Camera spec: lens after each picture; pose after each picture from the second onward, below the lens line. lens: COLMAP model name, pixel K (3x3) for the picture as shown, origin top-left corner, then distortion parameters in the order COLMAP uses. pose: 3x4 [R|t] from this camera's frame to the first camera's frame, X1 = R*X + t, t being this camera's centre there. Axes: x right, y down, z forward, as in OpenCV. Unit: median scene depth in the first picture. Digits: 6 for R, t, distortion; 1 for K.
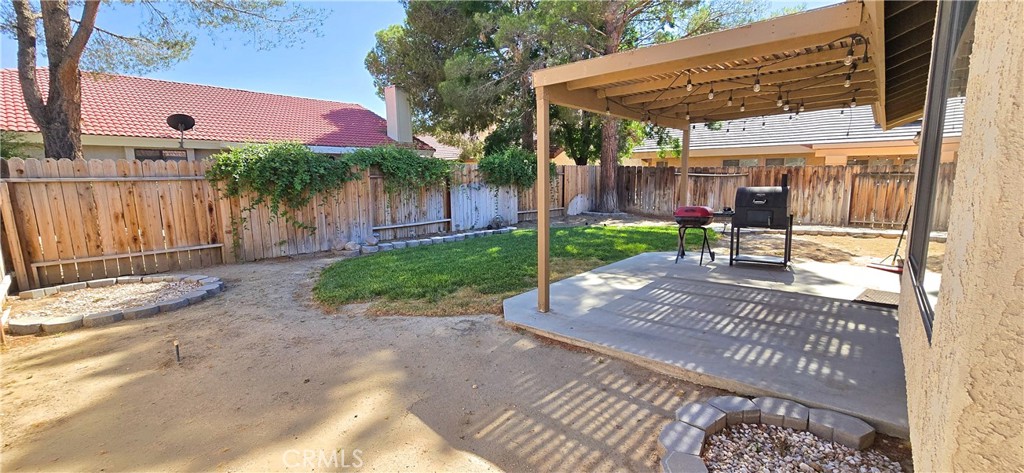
lens RADIAL K [[419.5, 0, 513.8], [0, 419.5, 241.1], [0, 0, 1]] dist [-0.003563, -0.000272]
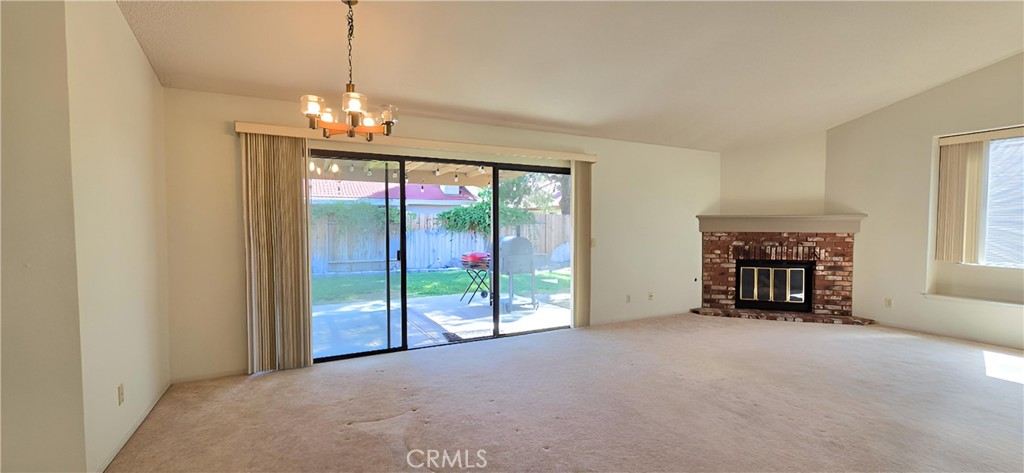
lens RADIAL K [[419.5, 0, 513.8], [0, 419.5, 241.1], [0, 0, 1]] dist [-0.003563, -0.000272]
pose [[0.929809, 0.026451, -0.367090, 0.744398], [-0.066280, 0.993141, -0.096318, -0.007882], [0.362025, 0.113888, 0.925185, -0.014447]]
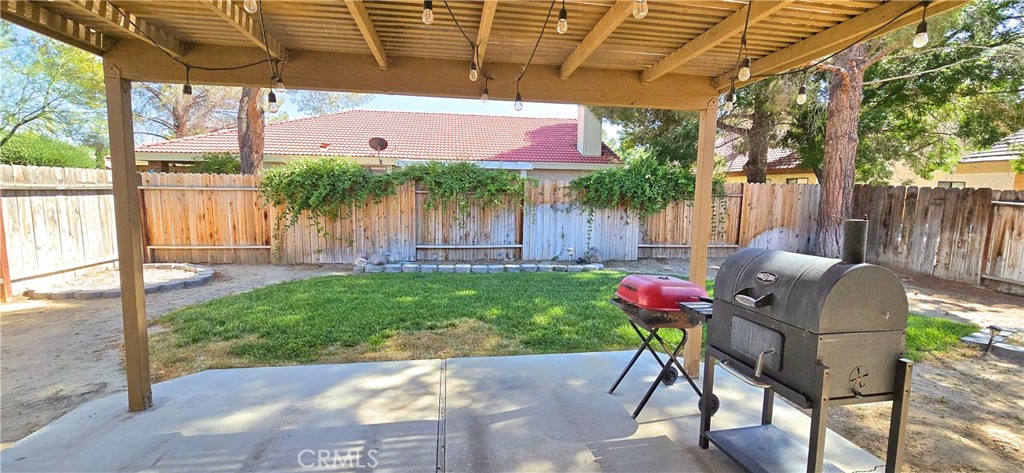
lens RADIAL K [[419.5, 0, 513.8], [0, 419.5, 241.1], [0, 0, 1]] dist [-0.003563, -0.000272]
pose [[0.766155, 0.100571, -0.634738, 0.464200], [-0.123036, 0.992364, 0.008724, -0.084423], [0.630769, 0.071412, 0.772678, 0.447095]]
